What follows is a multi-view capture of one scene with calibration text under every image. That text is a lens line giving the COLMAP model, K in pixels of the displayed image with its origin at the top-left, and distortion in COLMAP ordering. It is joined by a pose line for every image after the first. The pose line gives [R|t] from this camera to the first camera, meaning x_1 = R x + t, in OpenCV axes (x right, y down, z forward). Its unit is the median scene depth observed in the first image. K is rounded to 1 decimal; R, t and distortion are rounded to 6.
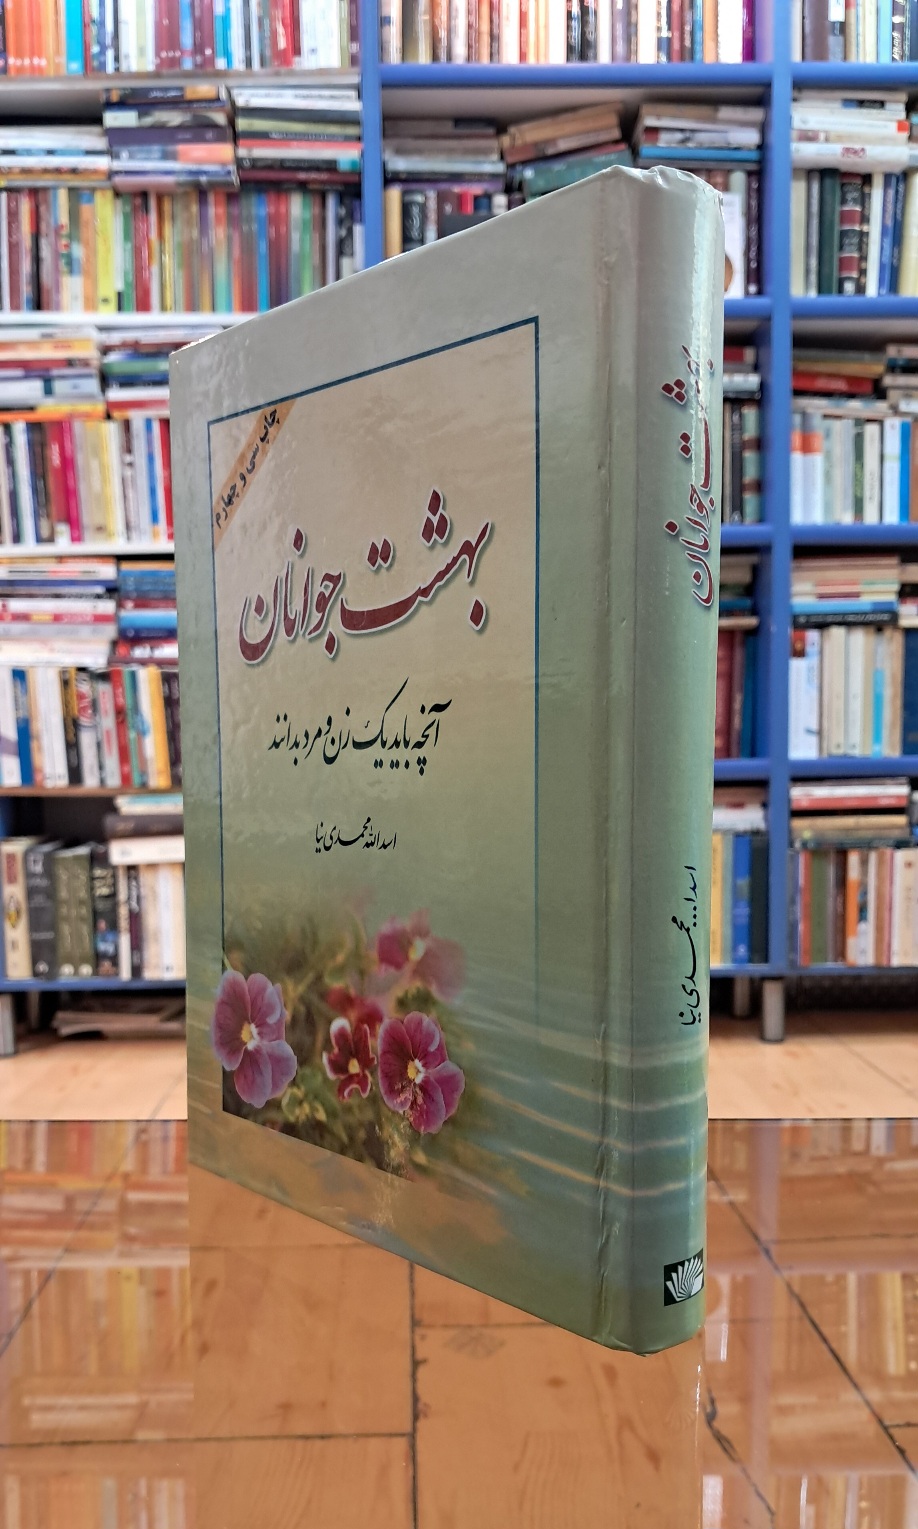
lens RADIAL K [[1357.5, 0, 440.6], [0, 1357.5, 819.0], [0, 0, 1]] dist [0.000956, -0.006272]
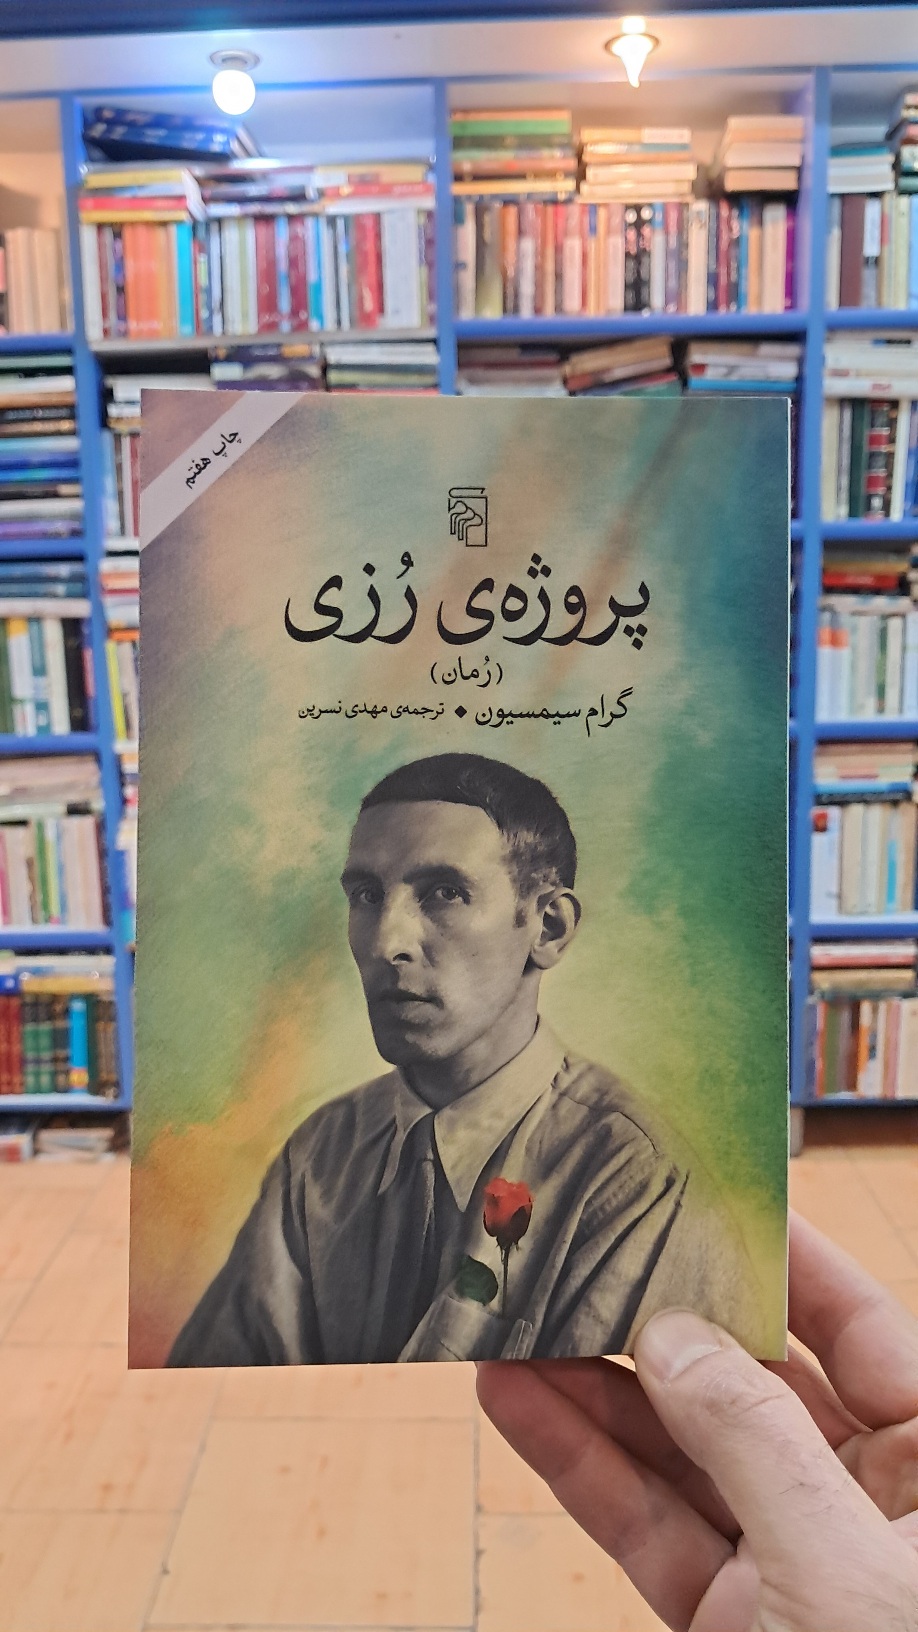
lens RADIAL K [[1356.2, 0, 450.7], [0, 1356.2, 818.2], [0, 0, 1]] dist [-0.011354, 0.022600]
pose [[0.998720, 0.005105, -0.050331, 0.010187], [-0.000414, 0.995687, 0.092776, -0.245709], [0.050587, -0.092636, 0.994414, -0.152143]]
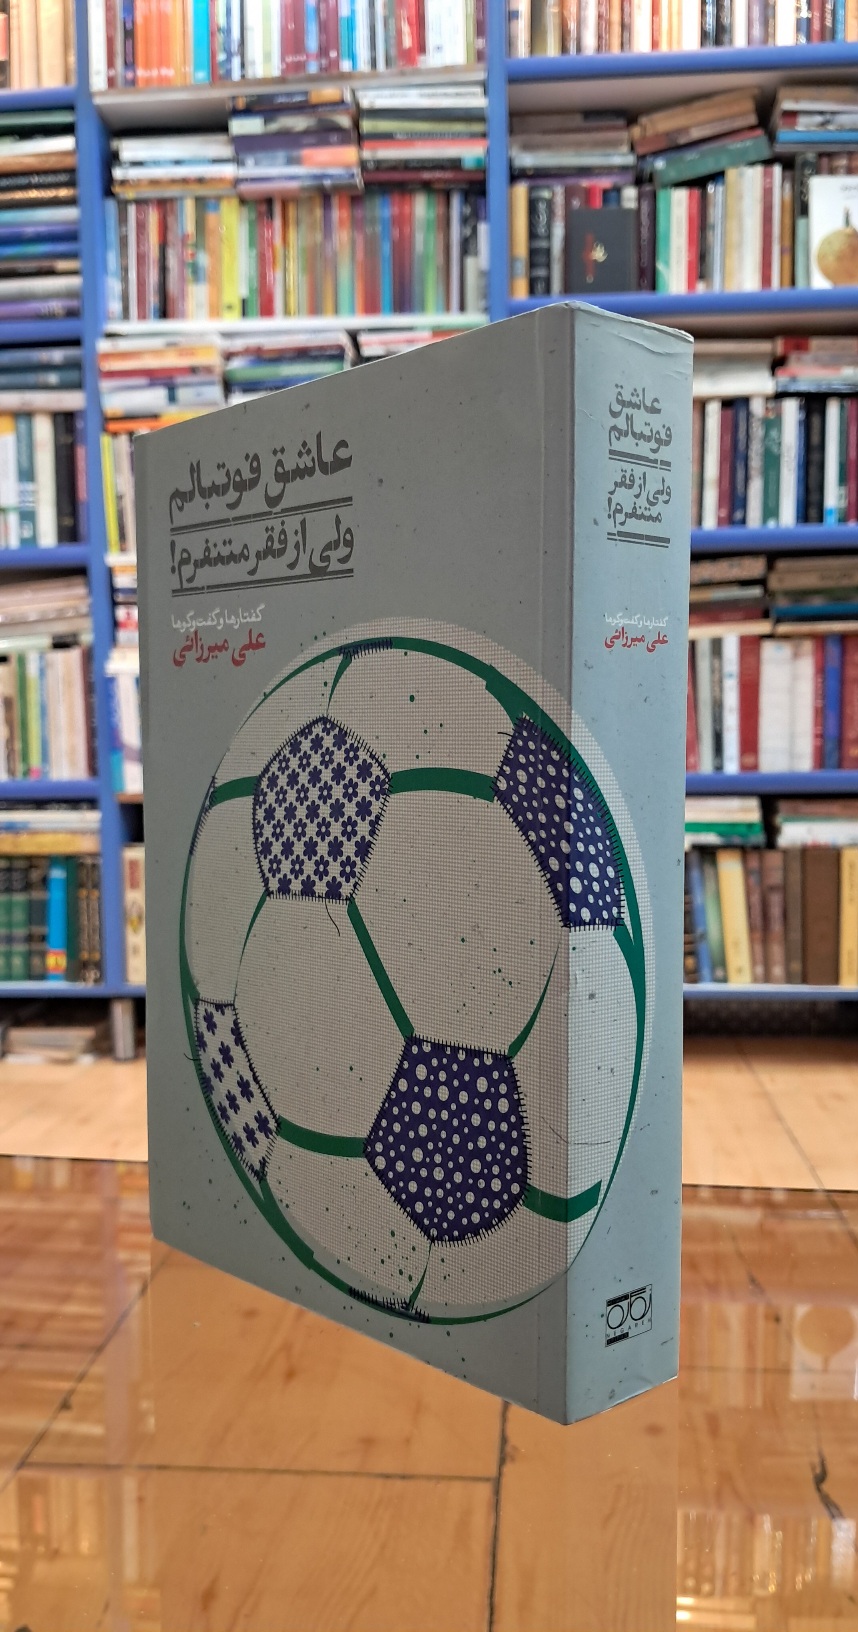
lens RADIAL K [[1359.4, 0, 445.3], [0, 1359.4, 820.4], [0, 0, 1]] dist [-0.008185, 0.004767]
pose [[0.994577, 0.009282, -0.103584, 0.017831], [-0.009787, 0.999943, -0.004364, -0.001535], [0.103537, 0.005354, 0.994611, 0.023842]]
